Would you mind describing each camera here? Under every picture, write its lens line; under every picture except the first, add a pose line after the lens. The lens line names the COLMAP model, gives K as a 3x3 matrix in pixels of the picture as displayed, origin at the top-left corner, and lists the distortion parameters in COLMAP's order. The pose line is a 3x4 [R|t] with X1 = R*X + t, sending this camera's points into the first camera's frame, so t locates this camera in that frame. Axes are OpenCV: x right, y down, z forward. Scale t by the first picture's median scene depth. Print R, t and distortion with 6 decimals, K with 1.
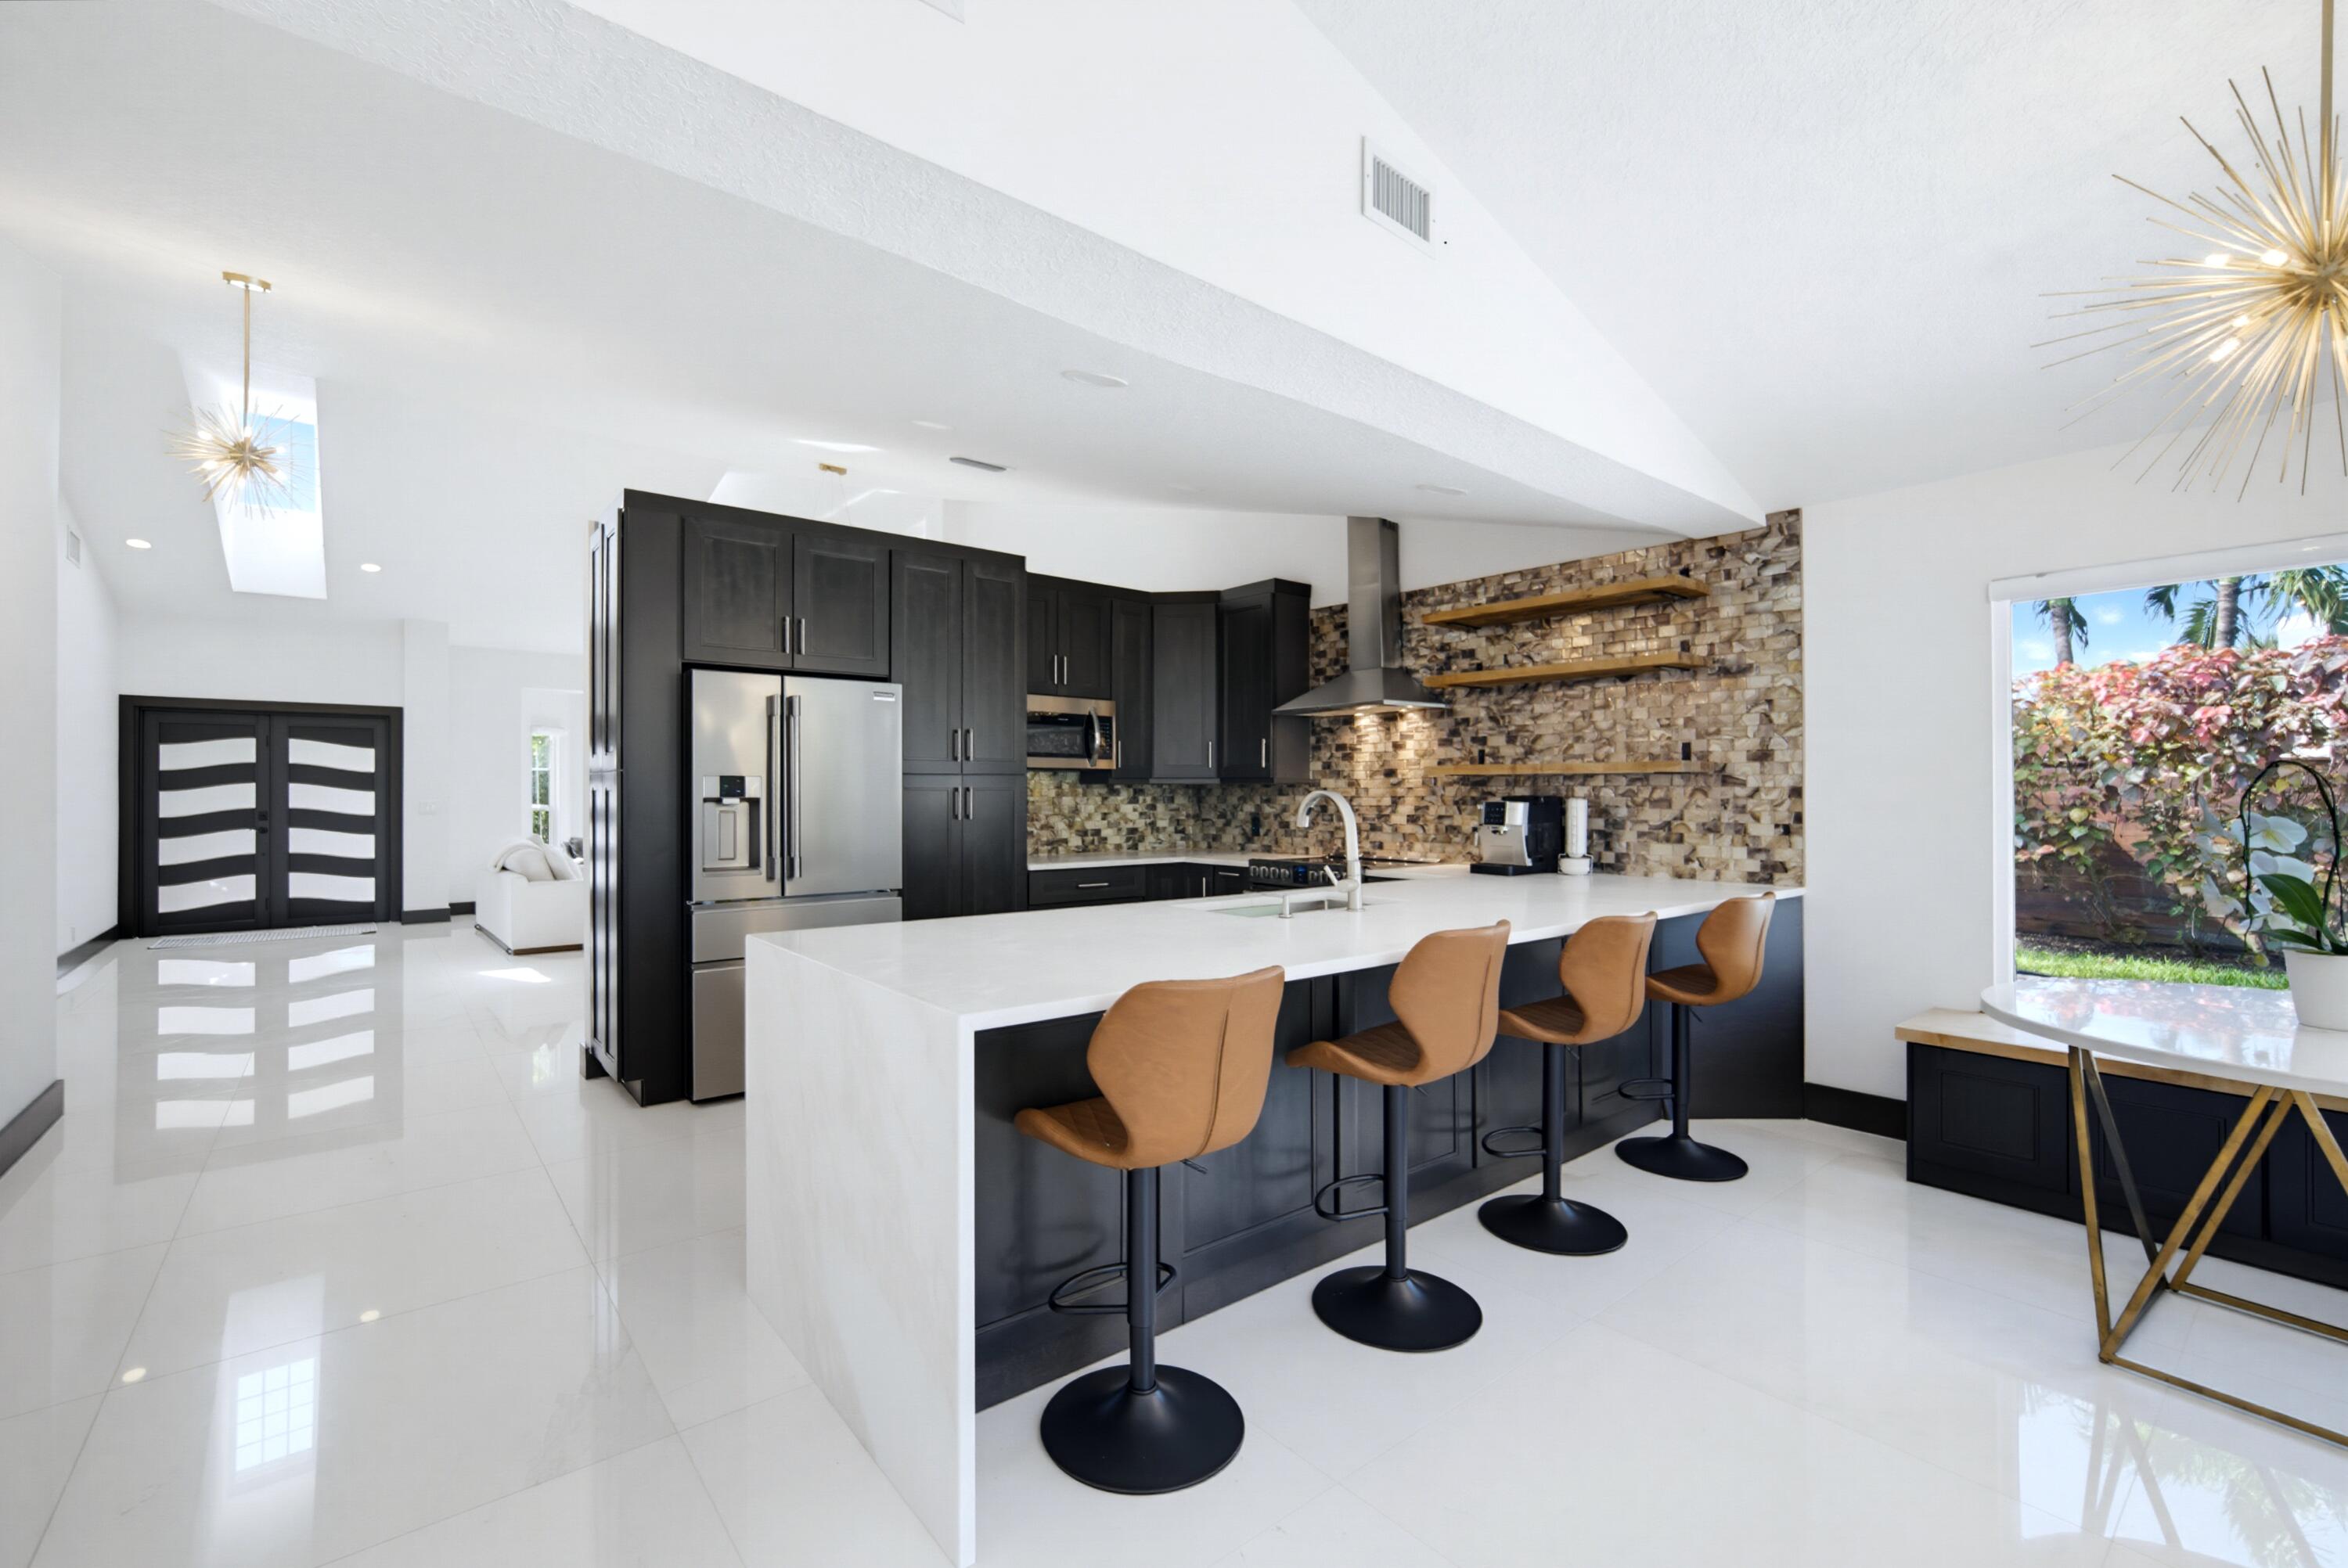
lens RADIAL K [[1054.6, 0, 1171.7], [0, 1054.6, 791.0], [0, 0, 1]] dist [0.023314, 0.000237]
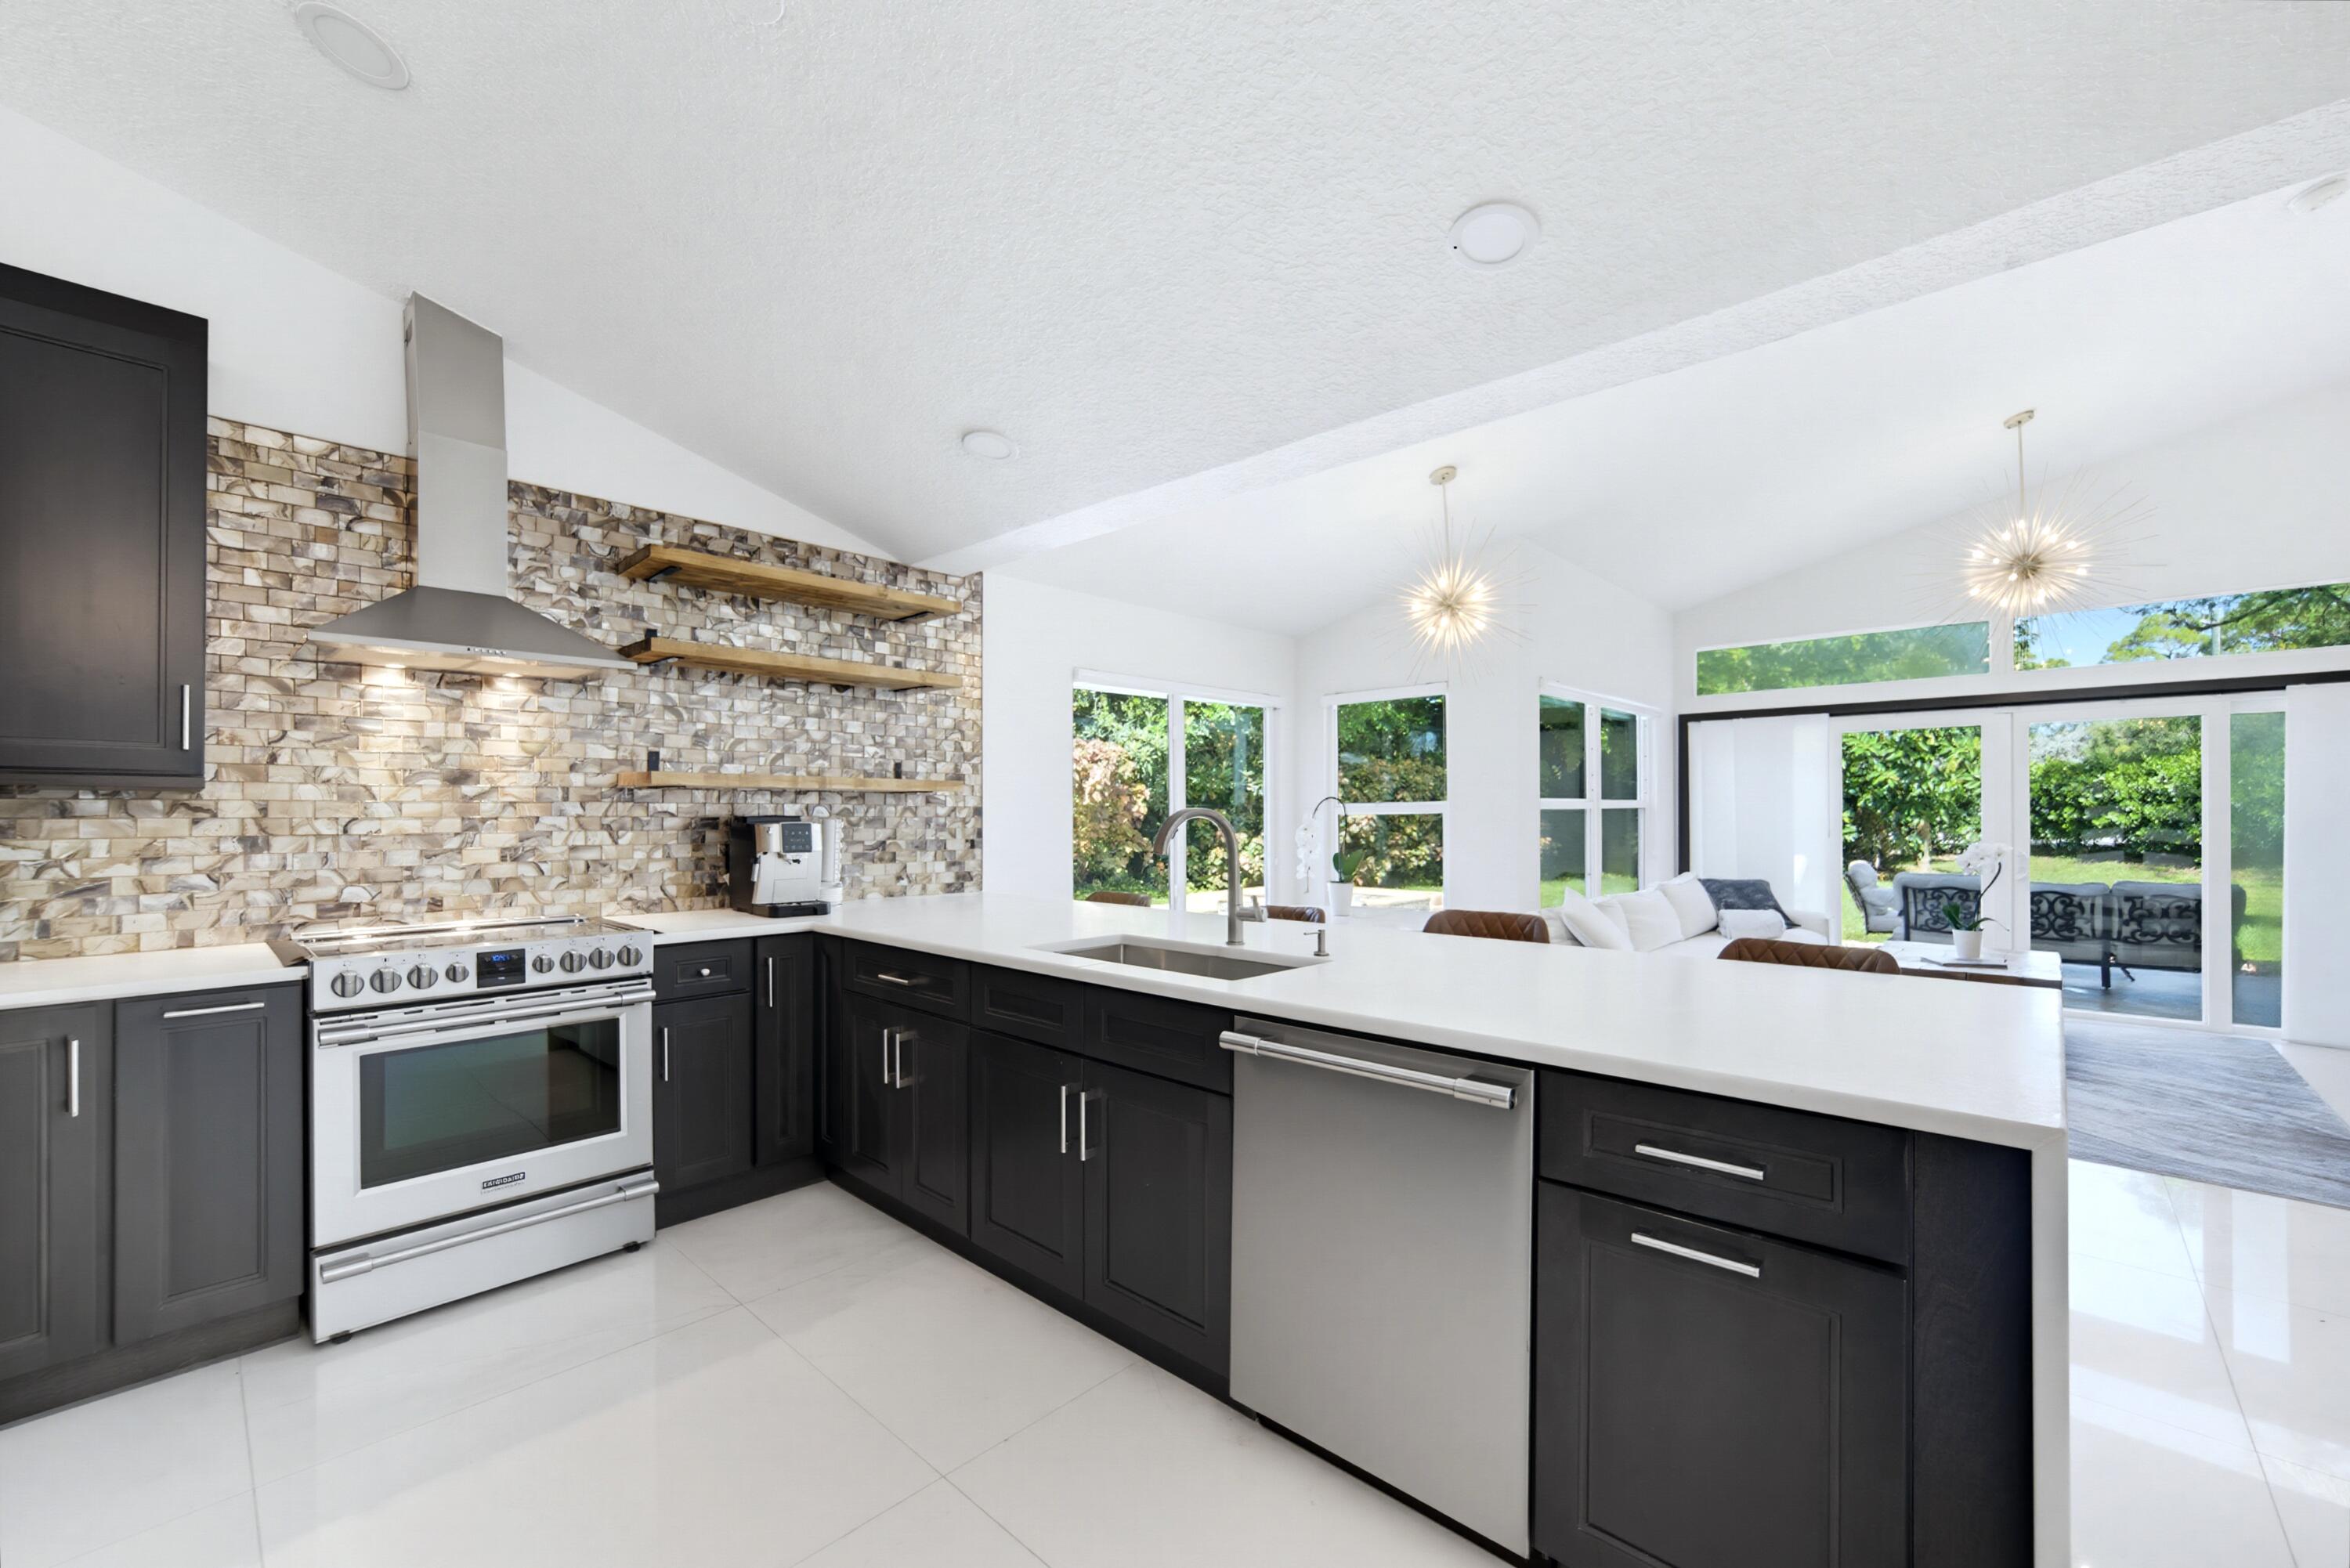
lens RADIAL K [[962.5, 0, 1156.3], [0, 962.5, 807.5], [0, 0, 1]] dist [-0.001678, 0.004562]
pose [[-0.123663, 0.007413, 0.992297, -0.436970], [-0.000110, 0.999972, -0.007484, 0.004327], [-0.992324, -0.001035, -0.123659, 0.827770]]
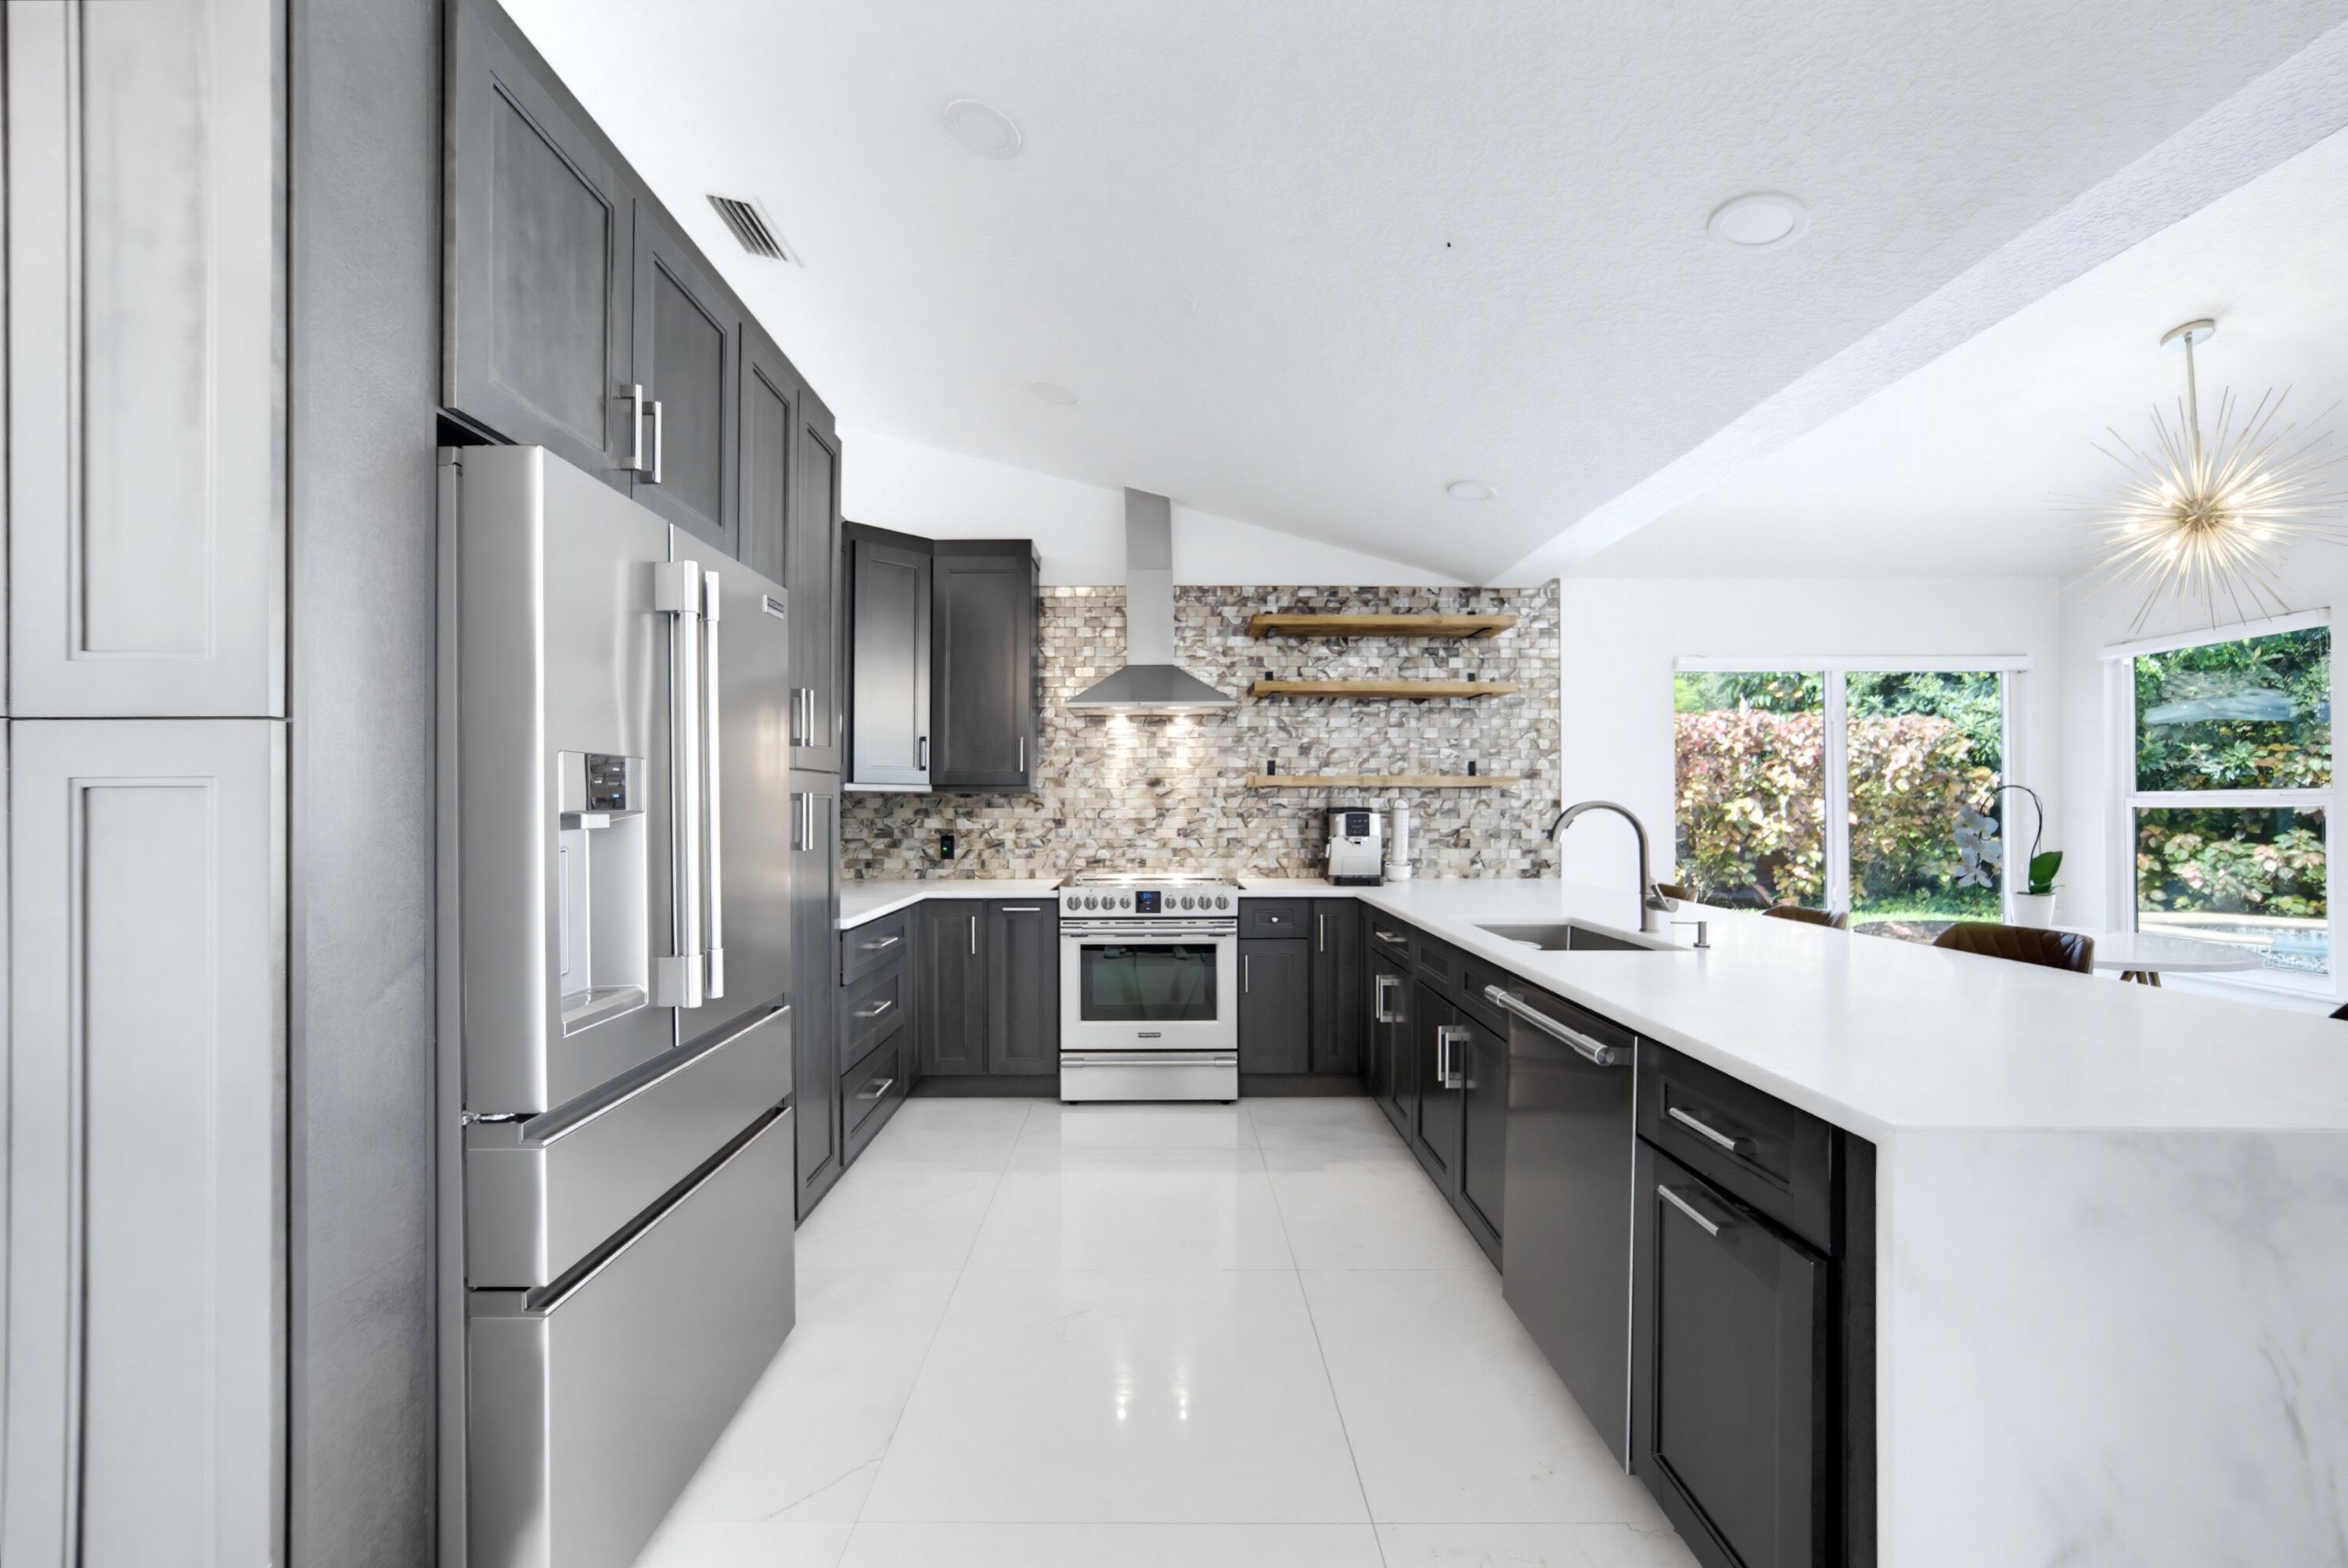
lens RADIAL K [[961.6, 0, 1168.6], [0, 961.6, 797.7], [0, 0, 1]] dist [-0.001678, 0.004562]
pose [[0.620568, 0.007492, 0.784117, -0.519117], [-0.001577, 0.999964, -0.008307, 0.003663], [-0.784151, 0.003918, 0.620558, 0.579109]]
